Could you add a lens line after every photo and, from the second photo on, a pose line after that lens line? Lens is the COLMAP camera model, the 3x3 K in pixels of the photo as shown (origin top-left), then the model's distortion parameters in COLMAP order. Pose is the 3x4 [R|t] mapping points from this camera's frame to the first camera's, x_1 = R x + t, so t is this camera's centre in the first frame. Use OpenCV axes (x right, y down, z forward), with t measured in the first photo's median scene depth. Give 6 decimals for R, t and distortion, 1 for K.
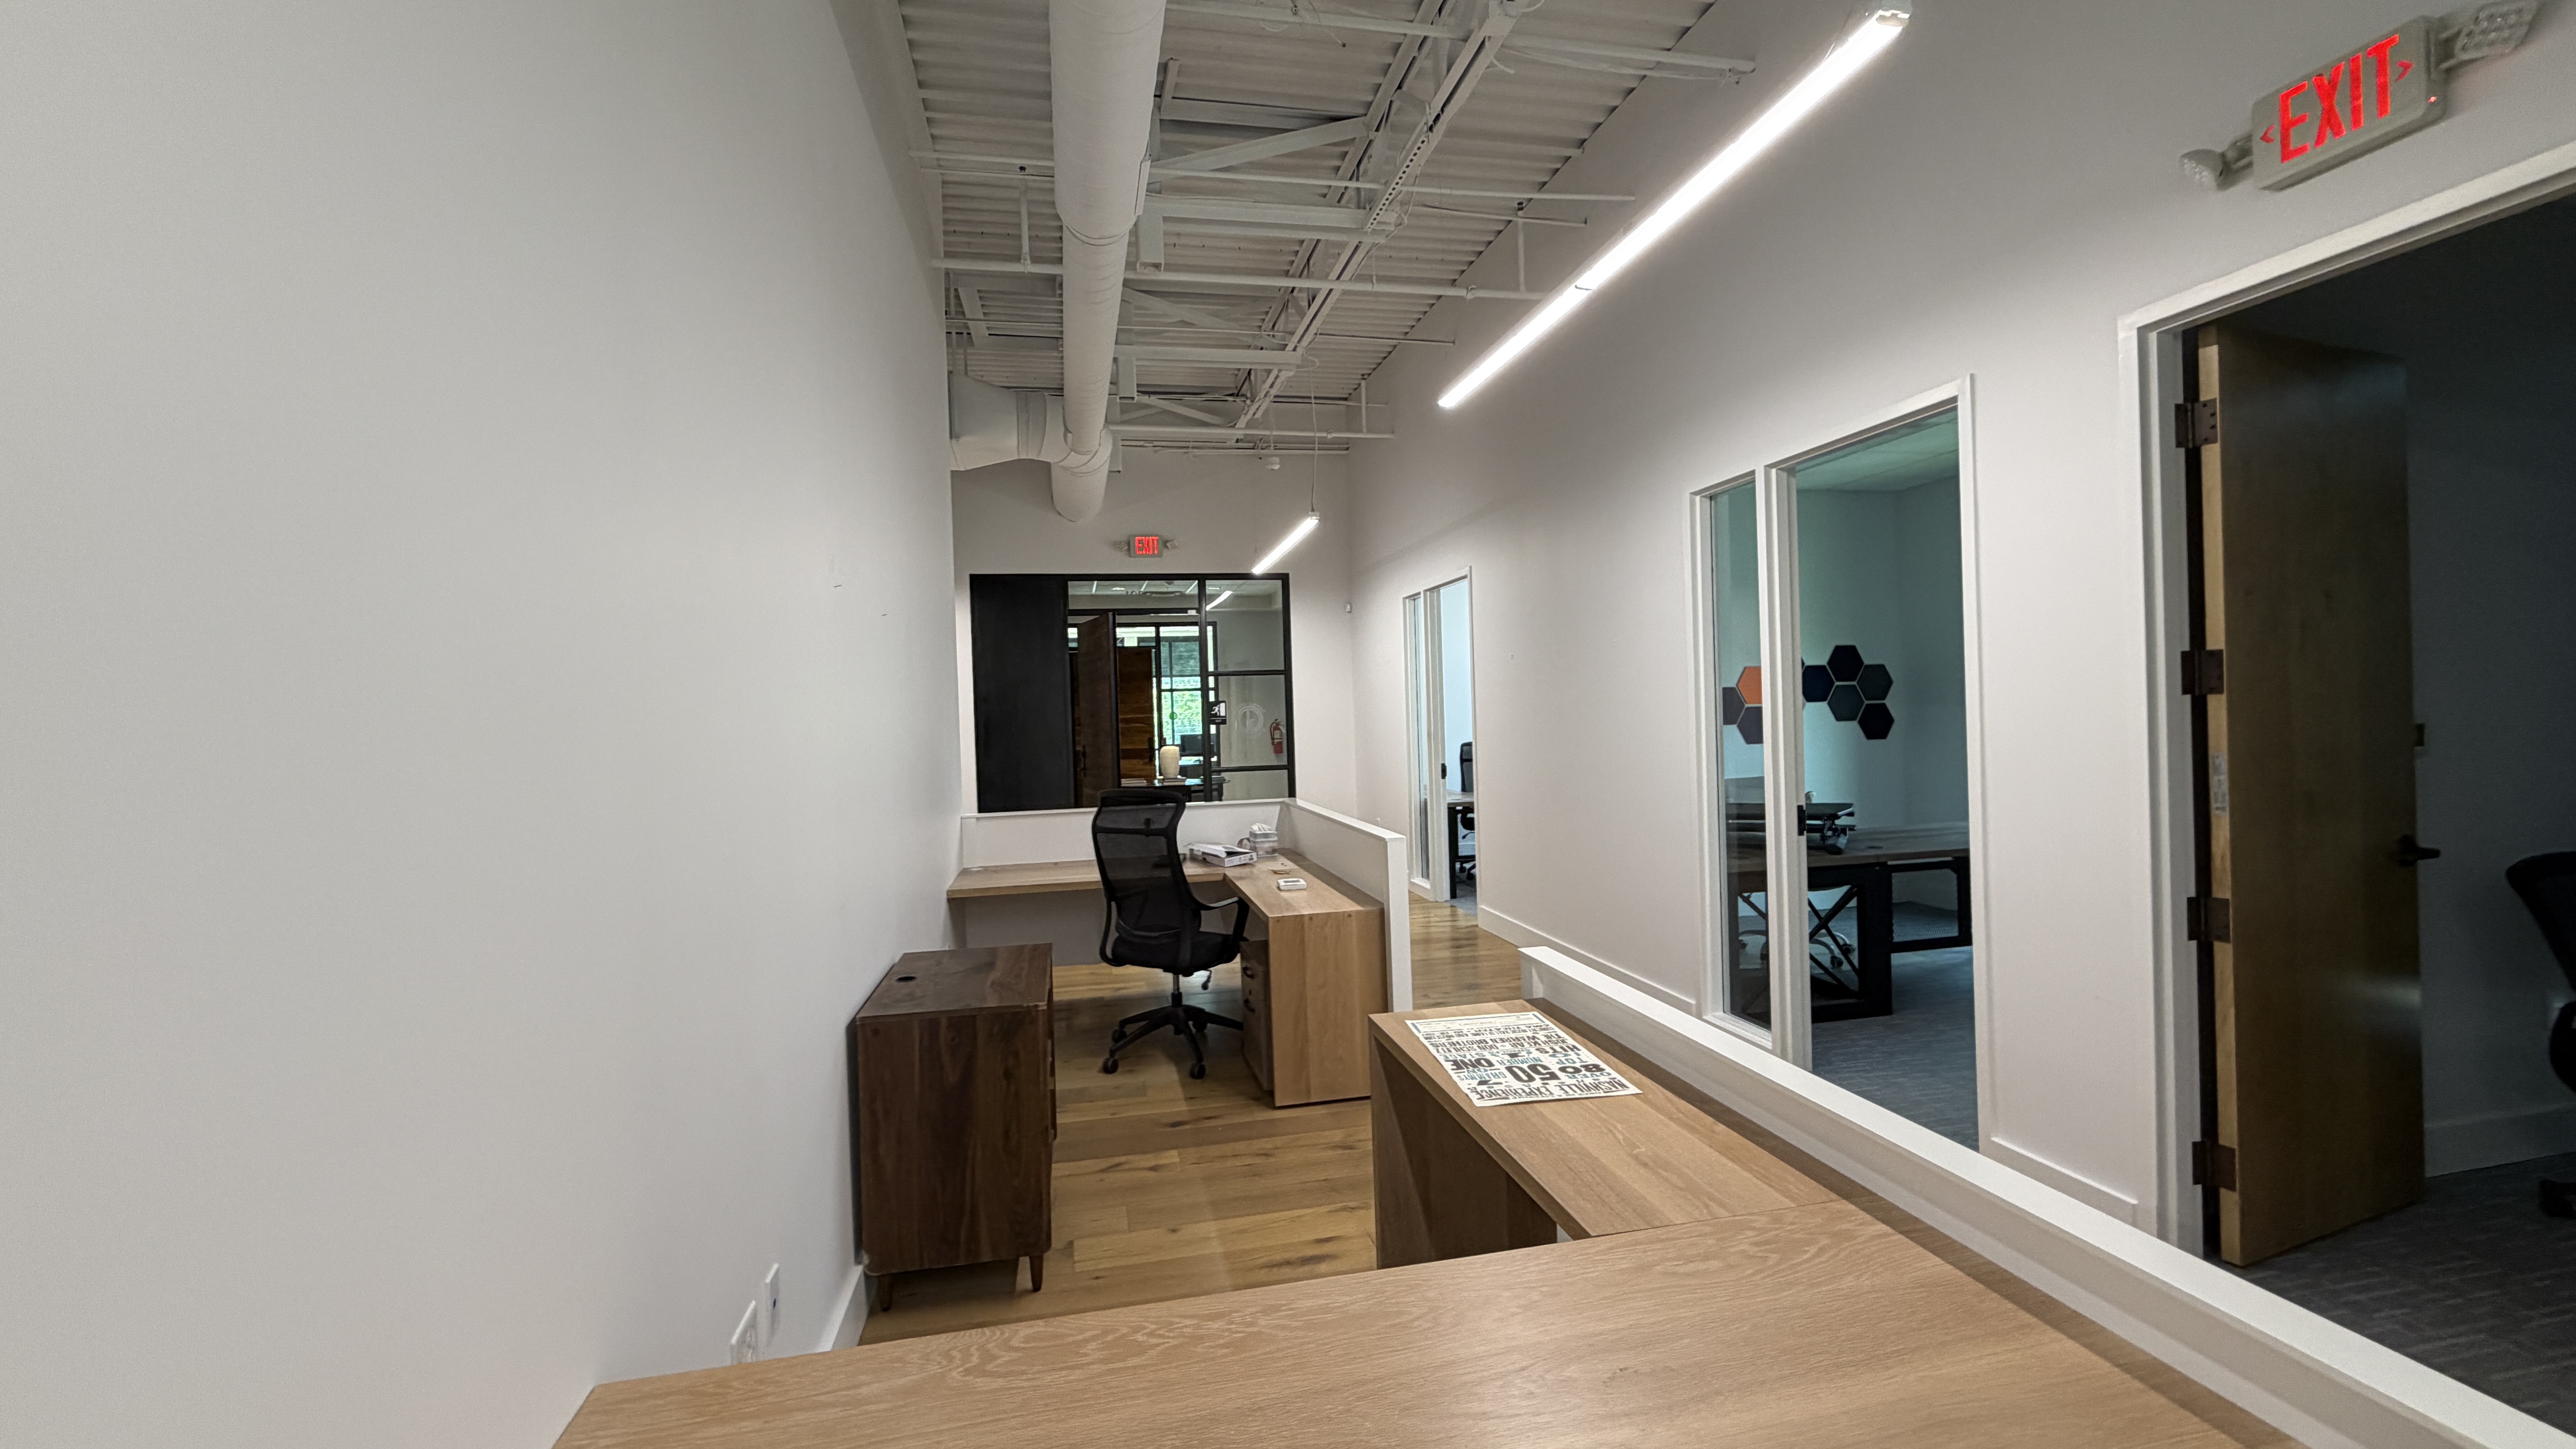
lens RADIAL K [[1025.6, 0, 1285.9], [0, 1025.6, 729.5], [0, 0, 1]] dist [-0.000900, 0.000334]
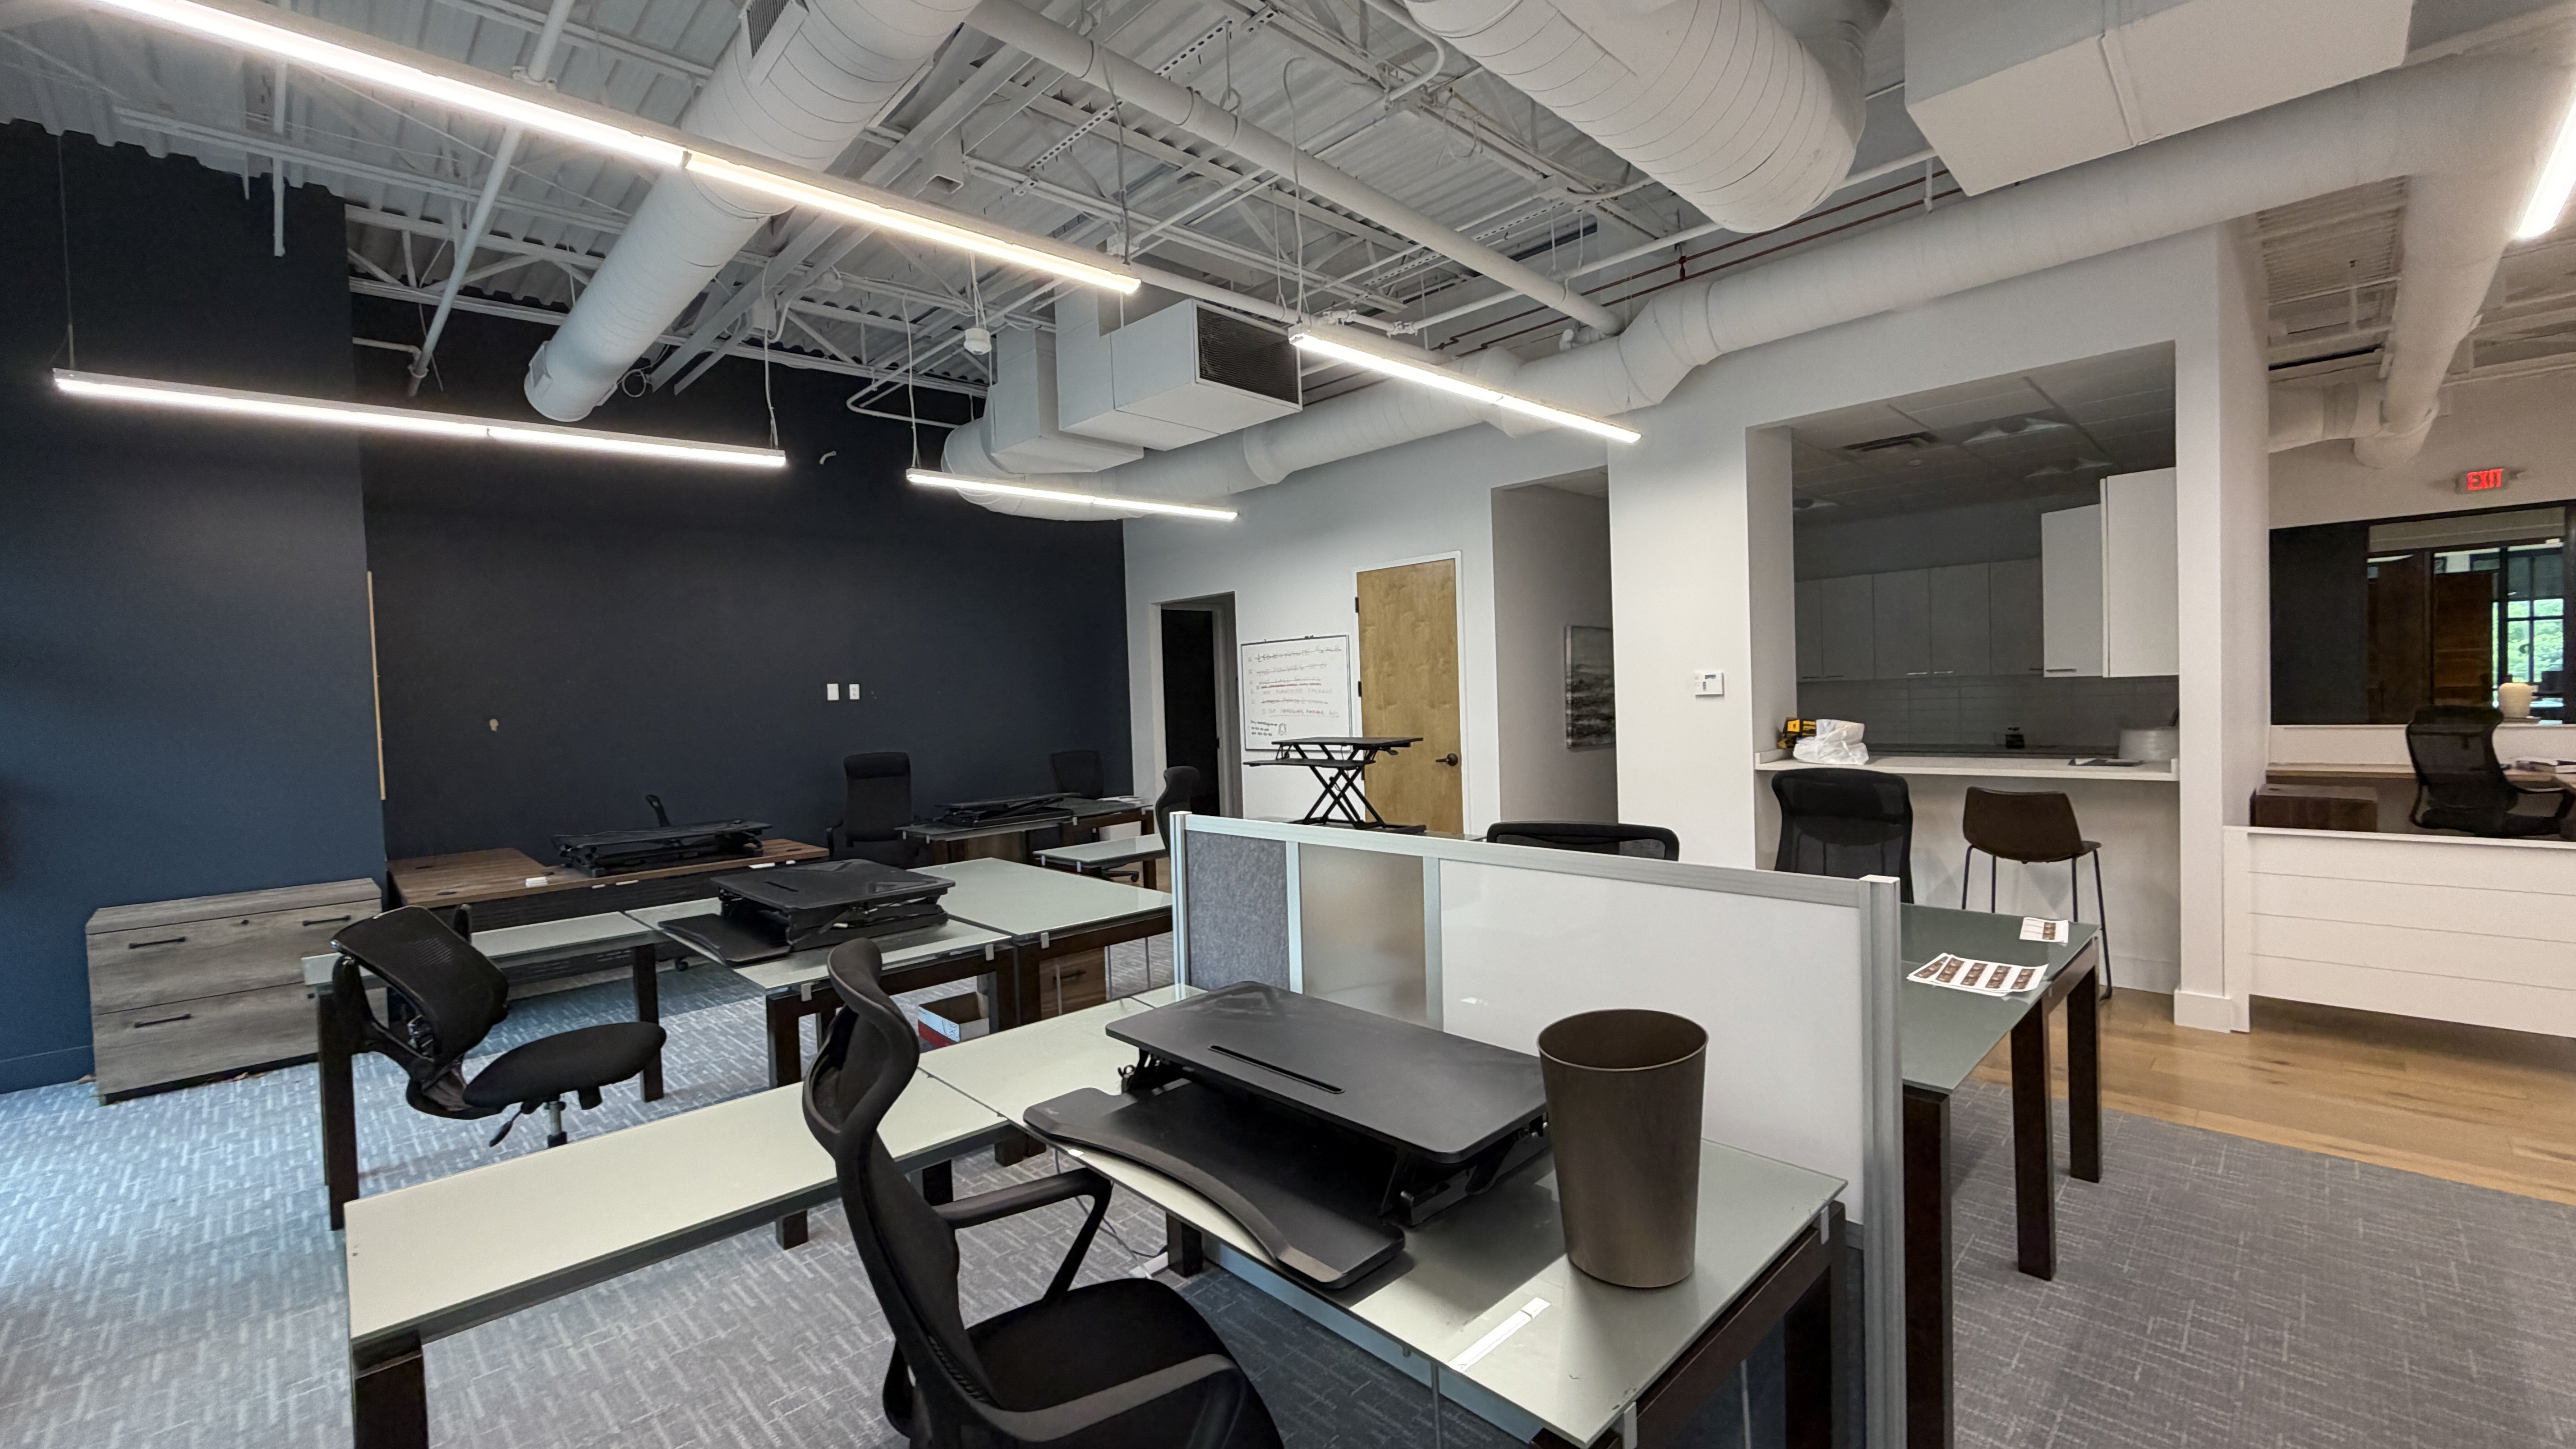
lens RADIAL K [[1025.6, 0, 1284.7], [0, 1025.6, 723.5], [0, 0, 1]] dist [-0.000900, 0.000334]
pose [[0.538473, 0.037250, -0.841819, 0.085911], [0.007525, 0.998770, 0.049009, -0.000050], [0.842609, -0.032725, 0.537531, -0.539911]]
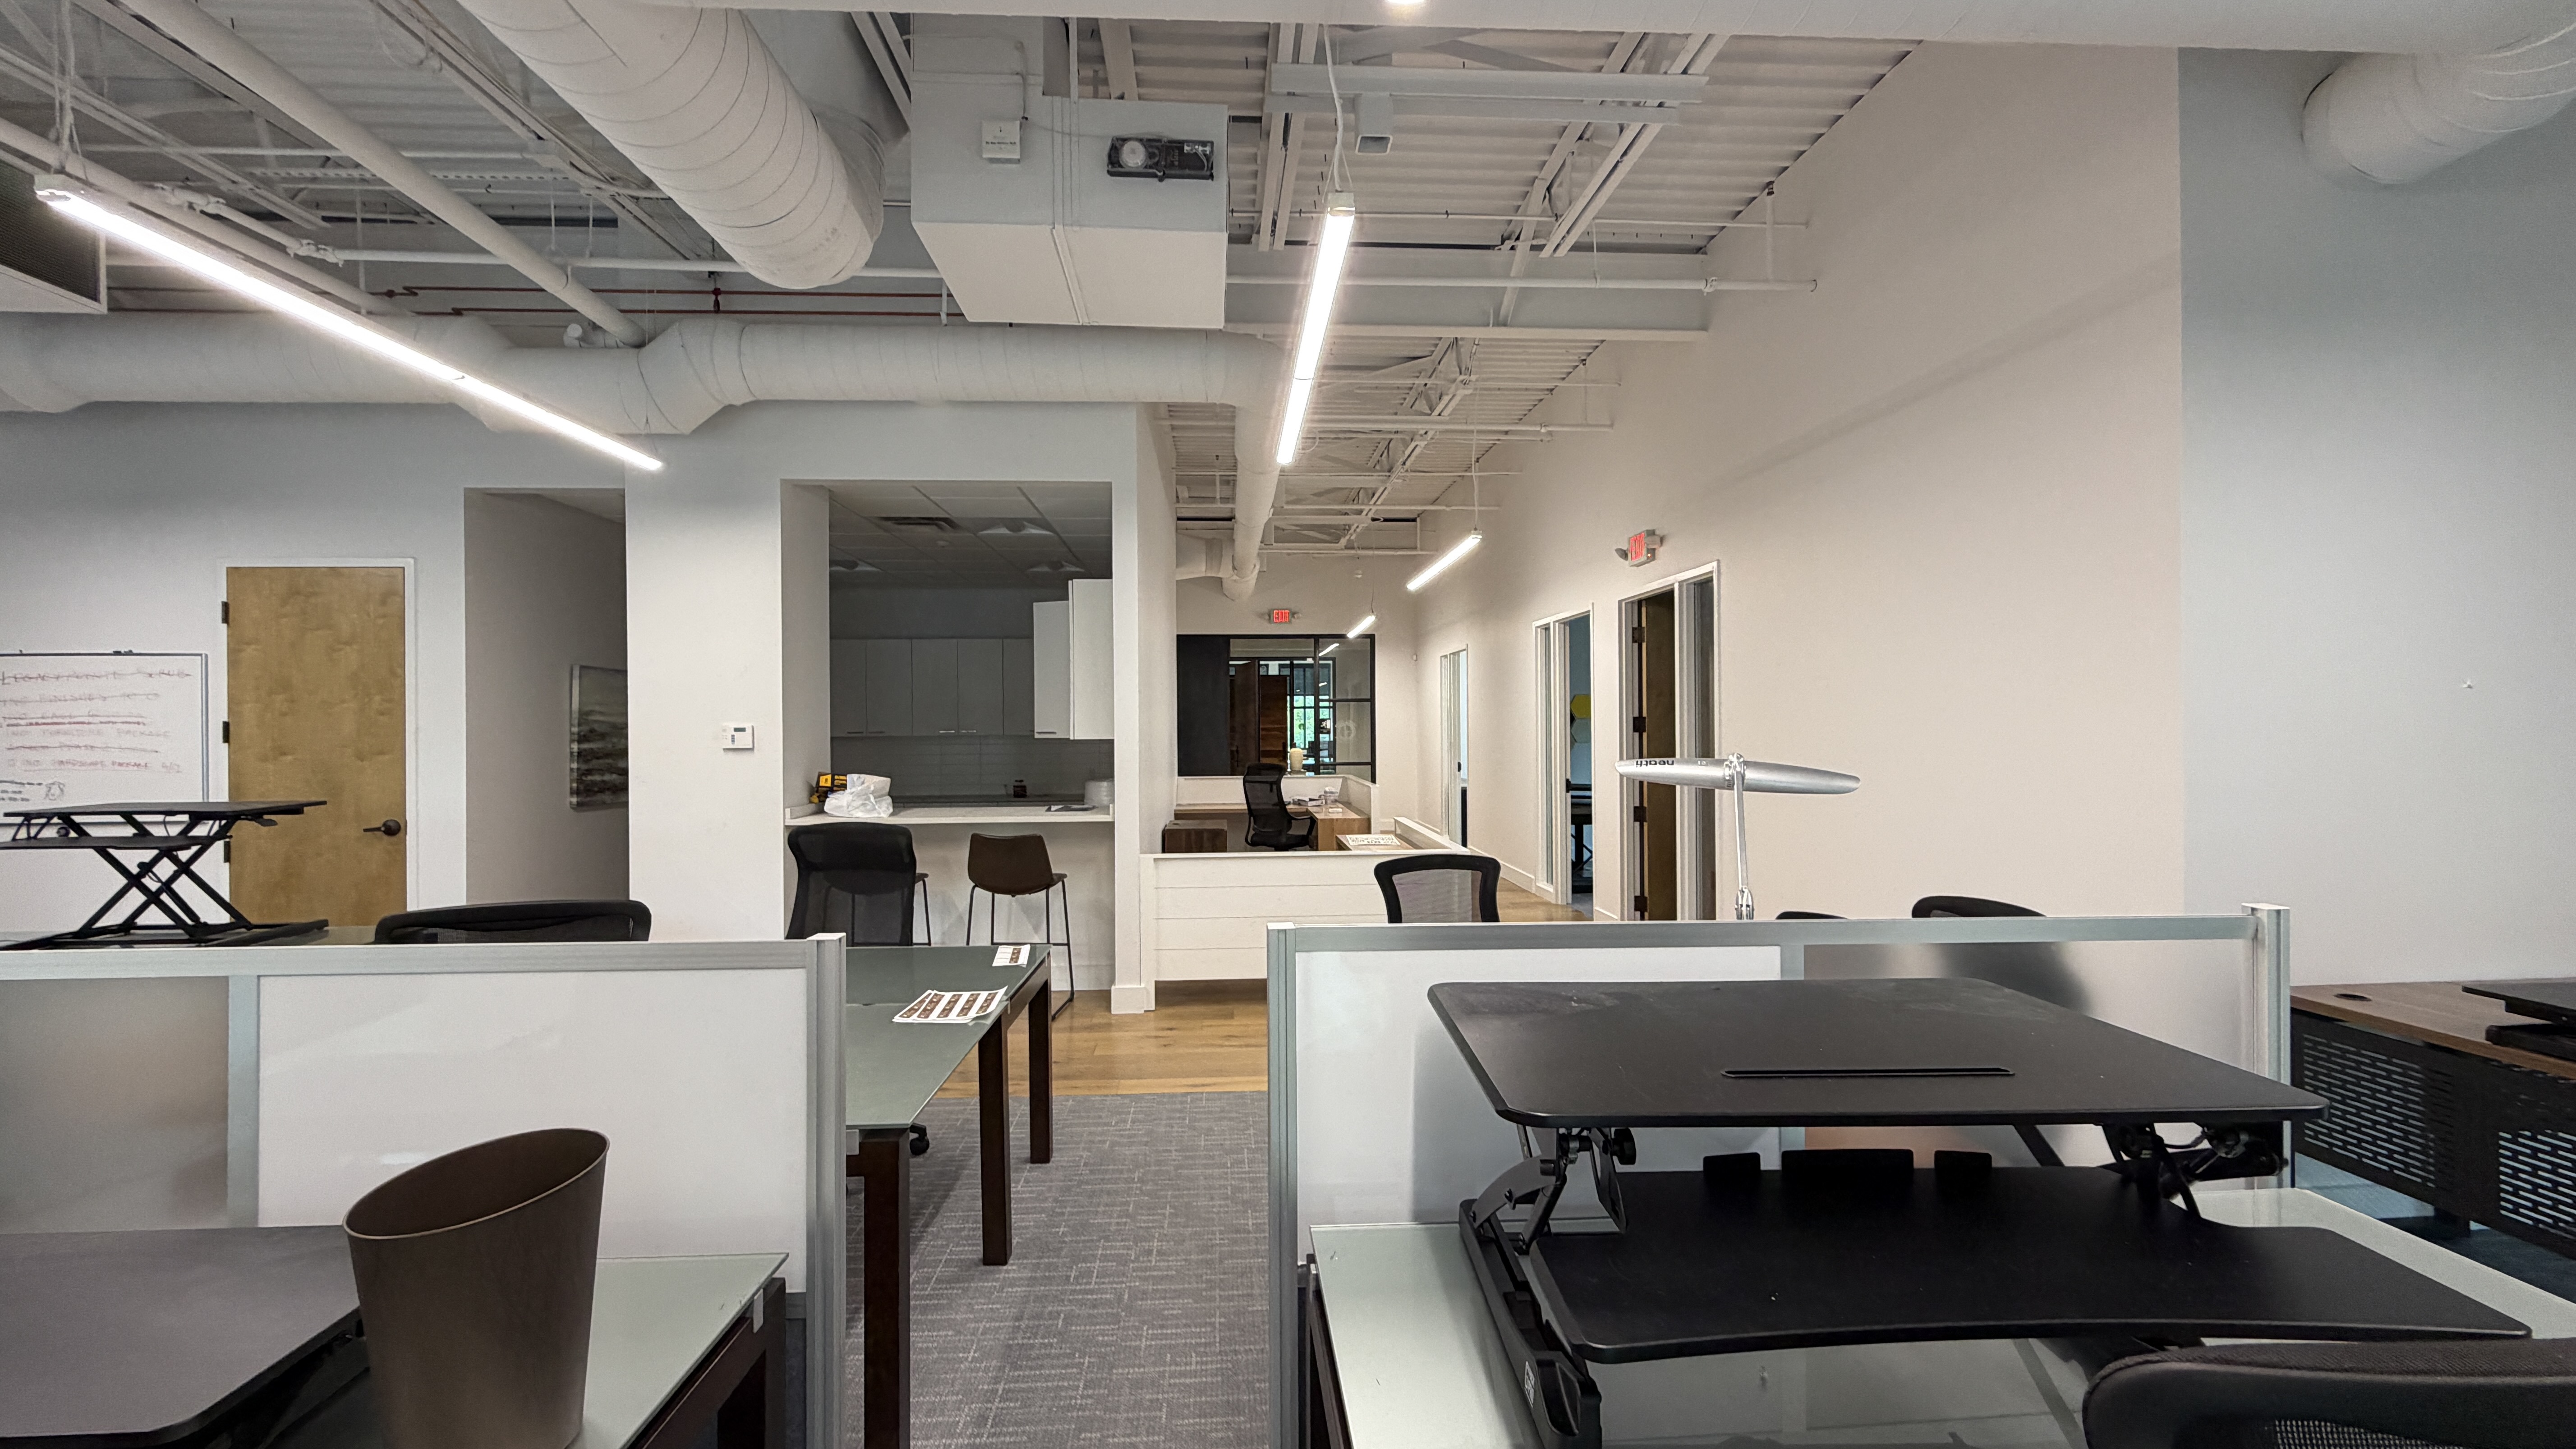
lens RADIAL K [[1025.6, 0, 1282.1], [0, 1025.6, 718.7], [0, 0, 1]] dist [-0.000900, 0.000334]
pose [[0.988785, 0.023617, -0.147470, 0.097559], [-0.026214, 0.999533, -0.015694, -0.001198], [0.147030, 0.019384, 0.988942, -0.526884]]
